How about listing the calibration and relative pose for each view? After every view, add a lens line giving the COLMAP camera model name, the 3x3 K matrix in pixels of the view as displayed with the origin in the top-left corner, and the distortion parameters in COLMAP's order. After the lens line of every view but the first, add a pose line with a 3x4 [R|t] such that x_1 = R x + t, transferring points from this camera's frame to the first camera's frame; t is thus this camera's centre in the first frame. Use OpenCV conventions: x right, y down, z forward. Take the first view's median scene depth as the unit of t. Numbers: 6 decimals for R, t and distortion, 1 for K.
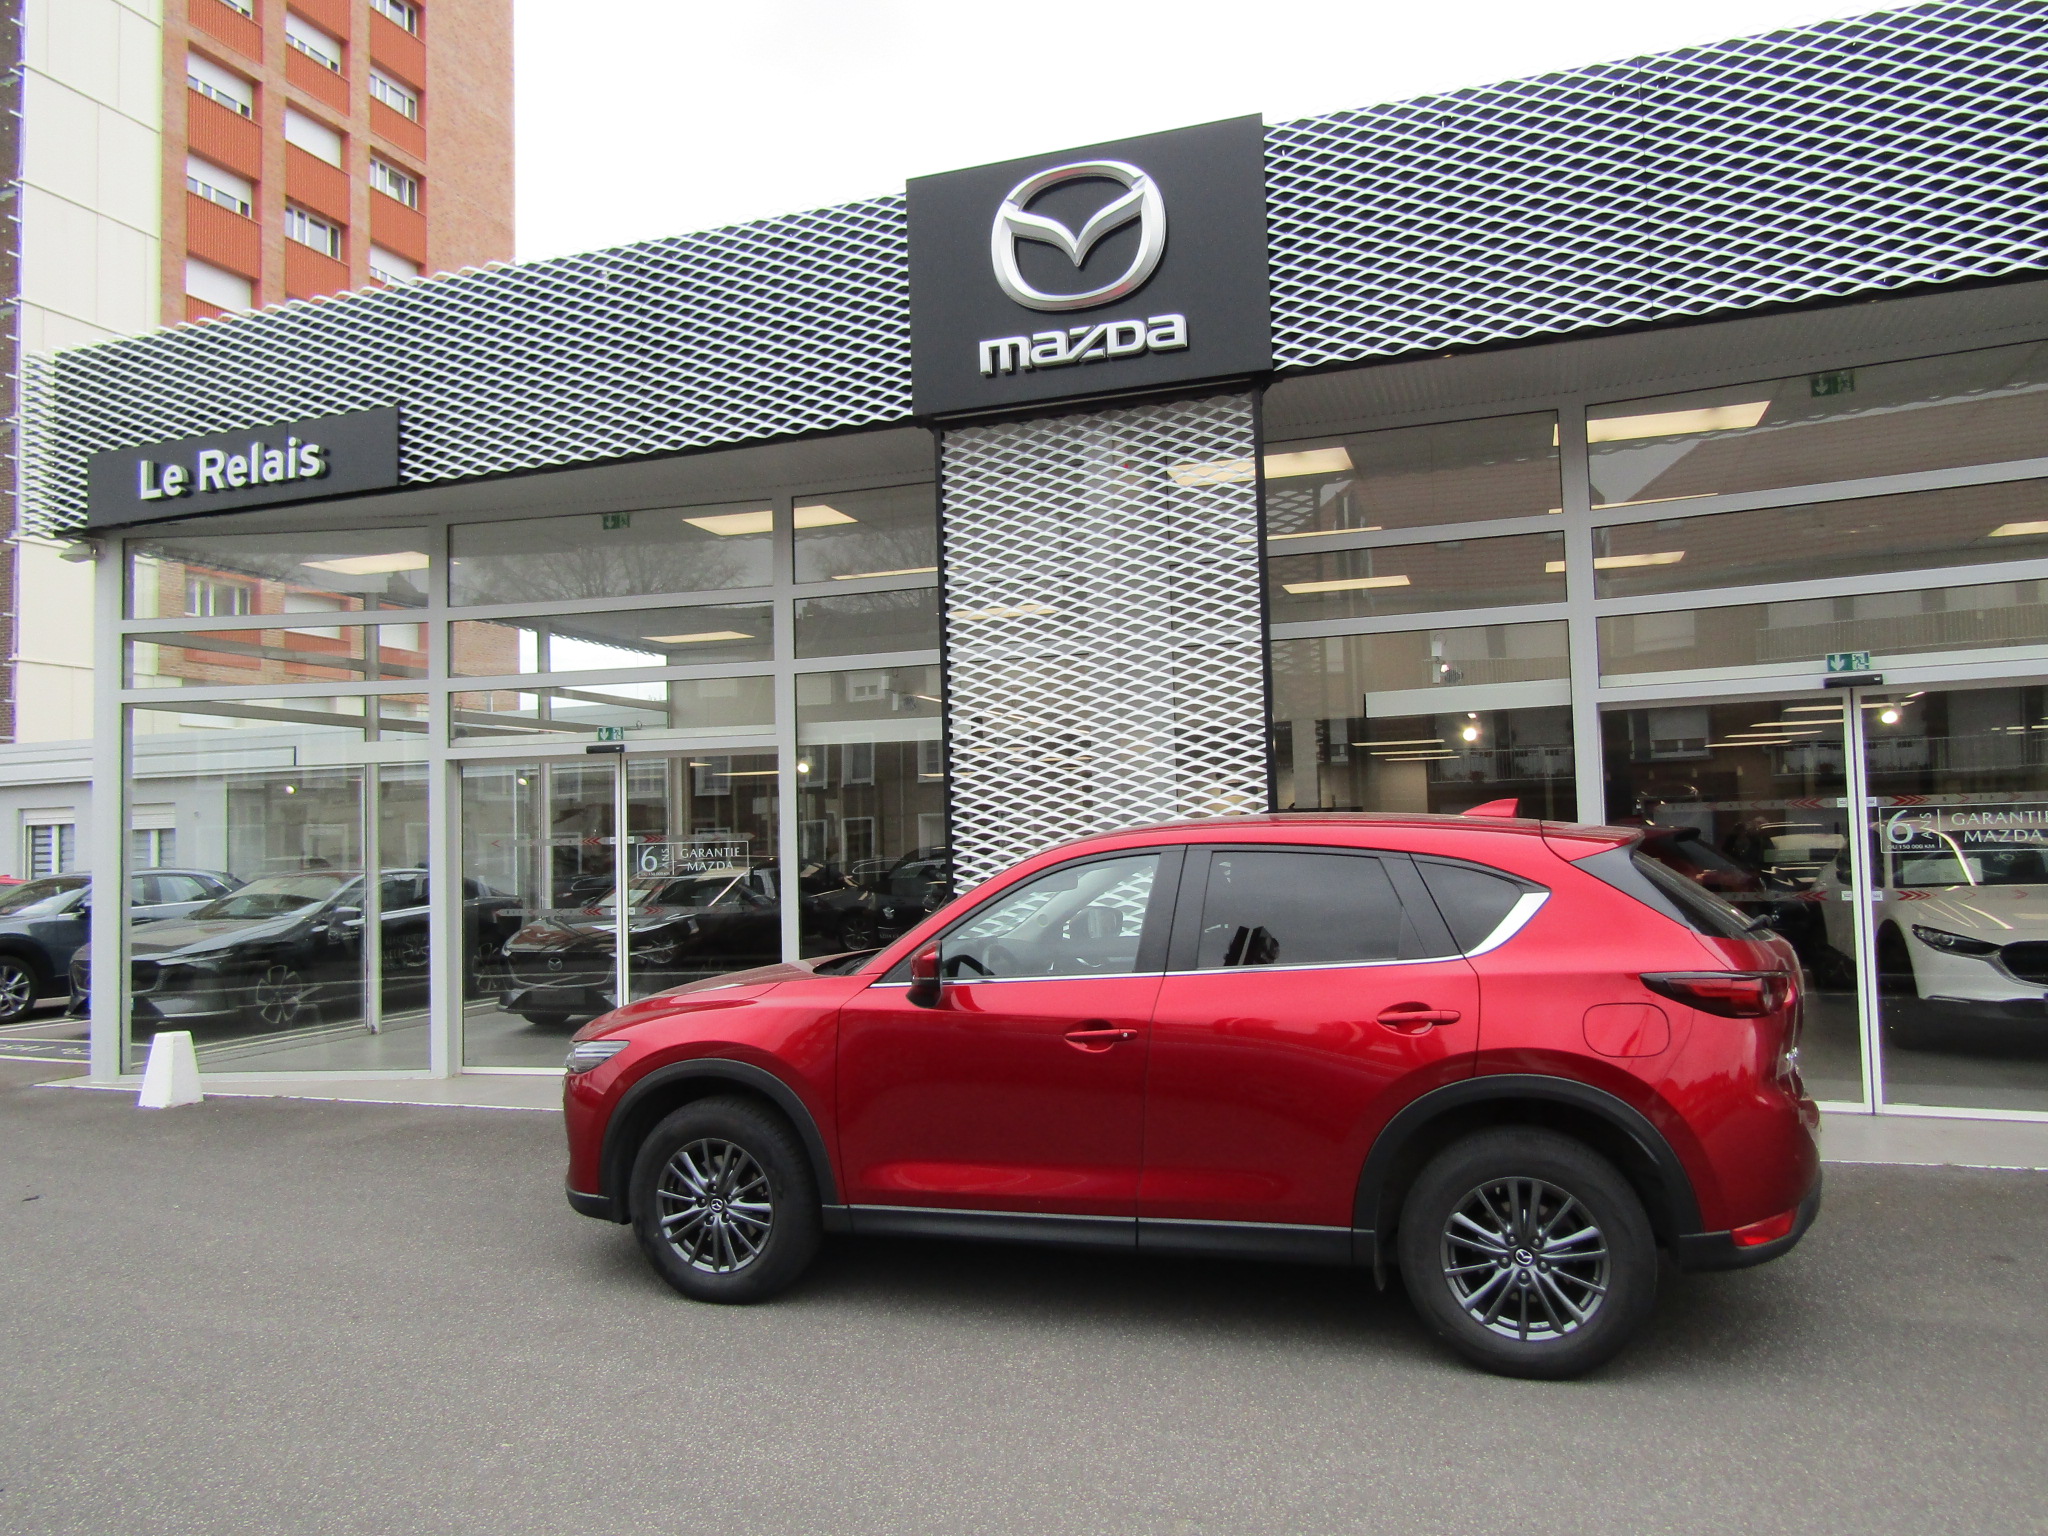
lens RADIAL K [[1453.4, 0, 1029.4], [0, 1453.4, 769.8], [0, 0, 1]] dist [-0.007763, 0.003841]
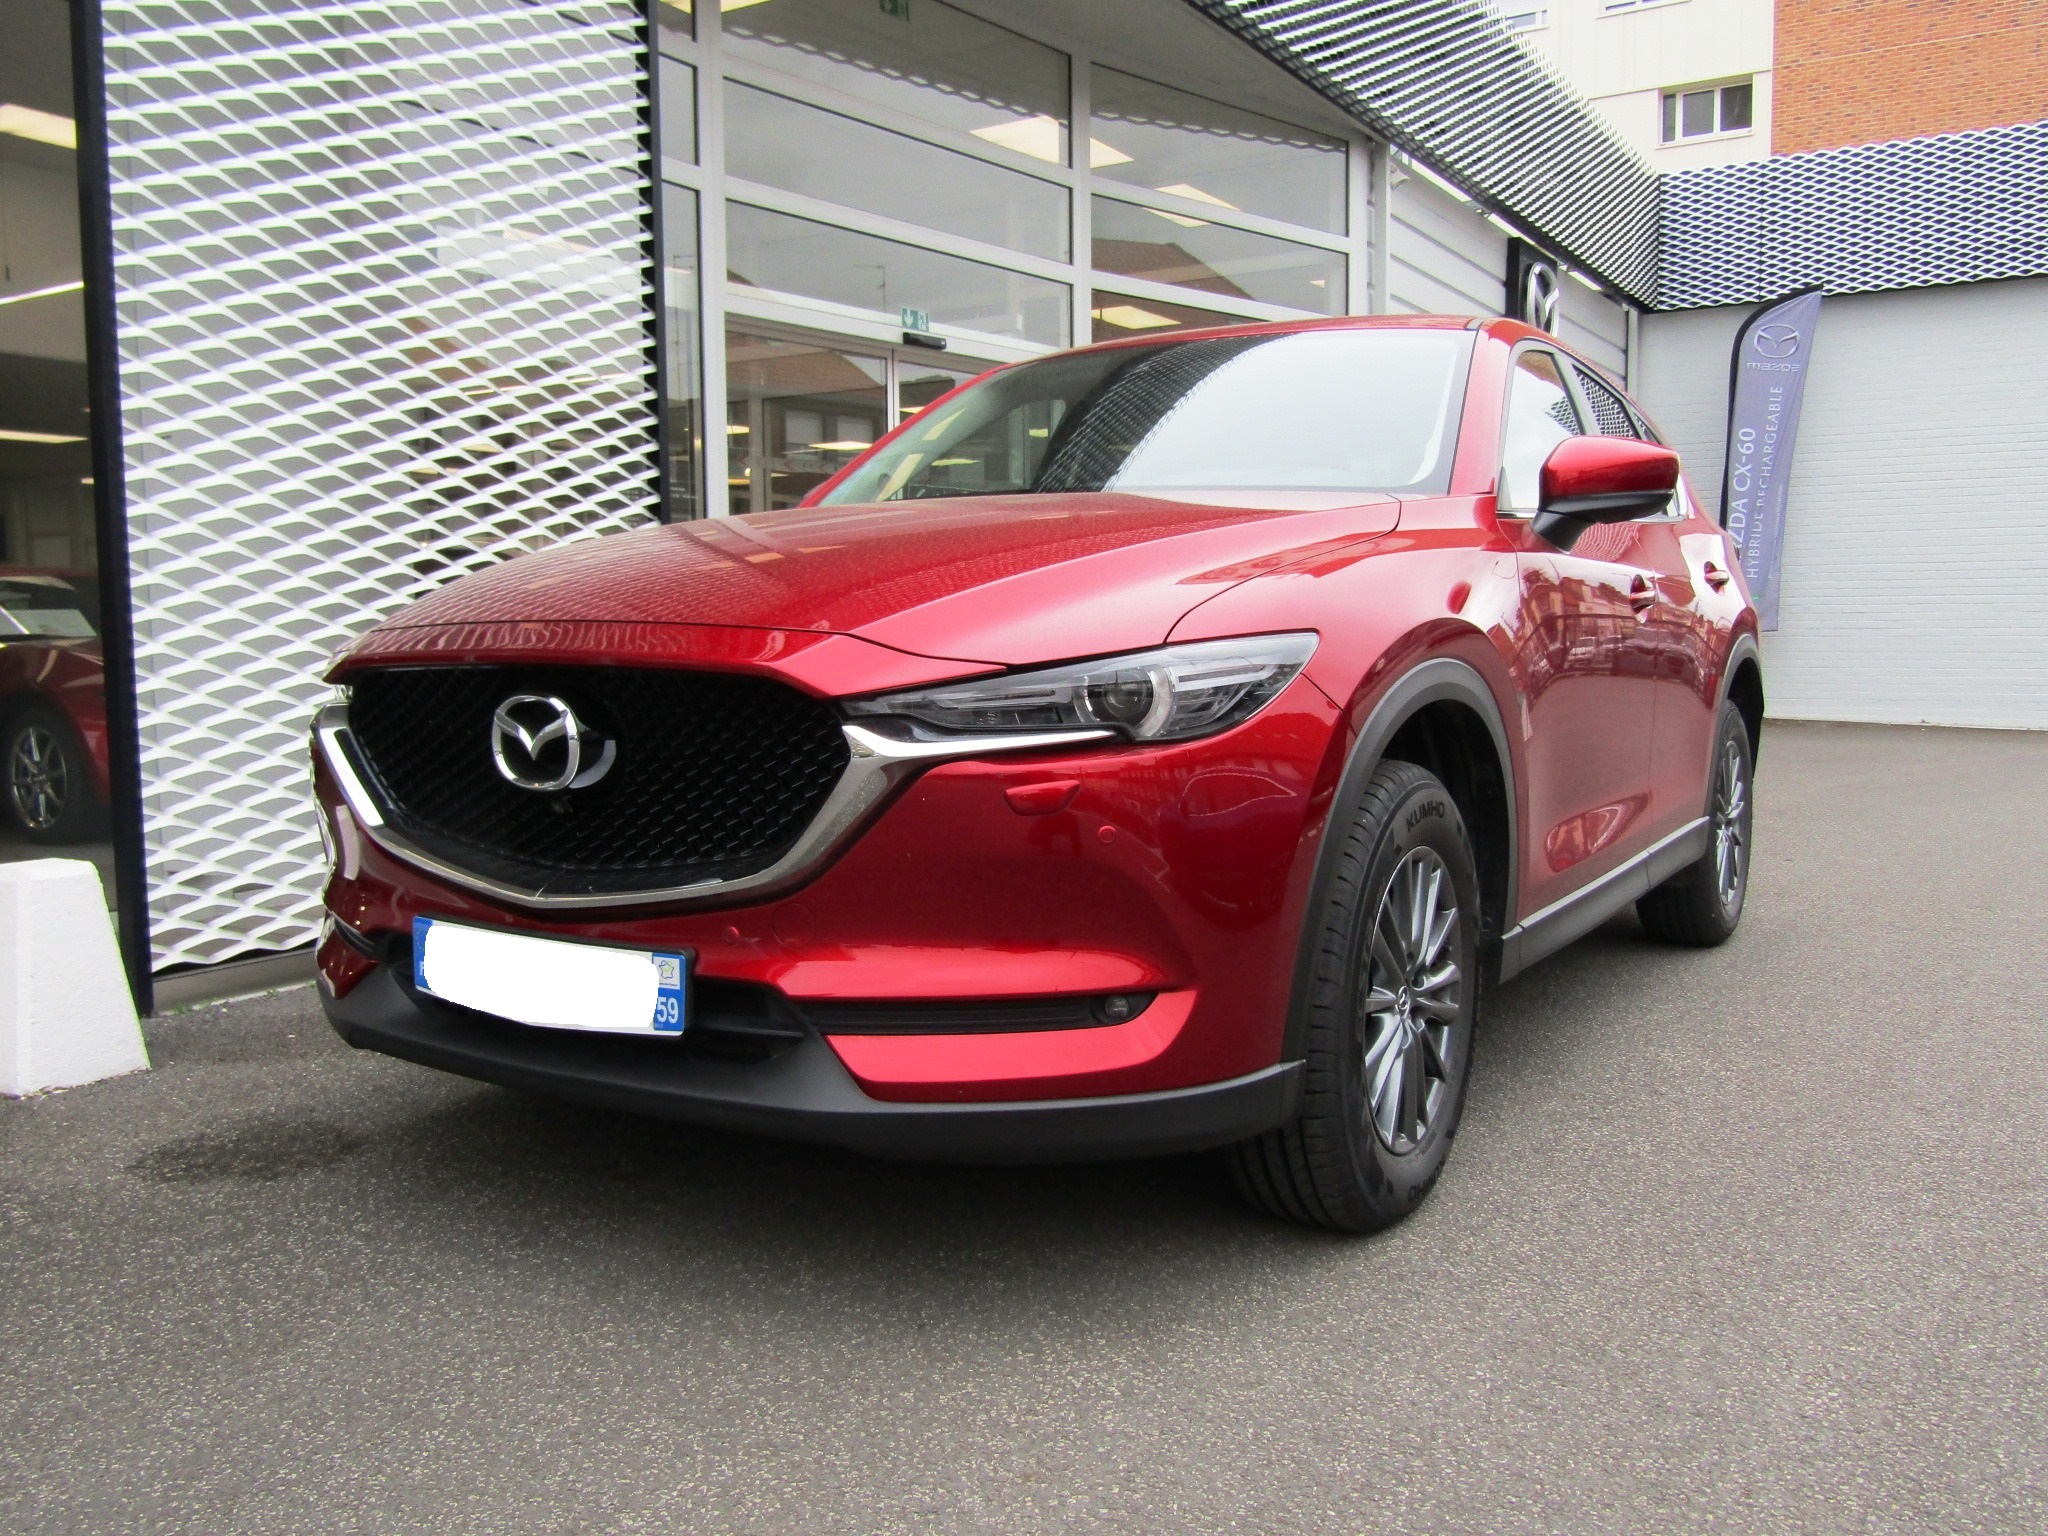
lens RADIAL K [[1654.5, 0, 1025.3], [0, 1654.5, 767.6], [0, 0, 1]] dist [-0.007246, -0.002636]
pose [[0.233193, -0.070979, 0.969837, -0.839966], [-0.051291, 0.995047, 0.085156, 0.208345], [-0.971077, -0.069602, 0.228397, 1.131570]]
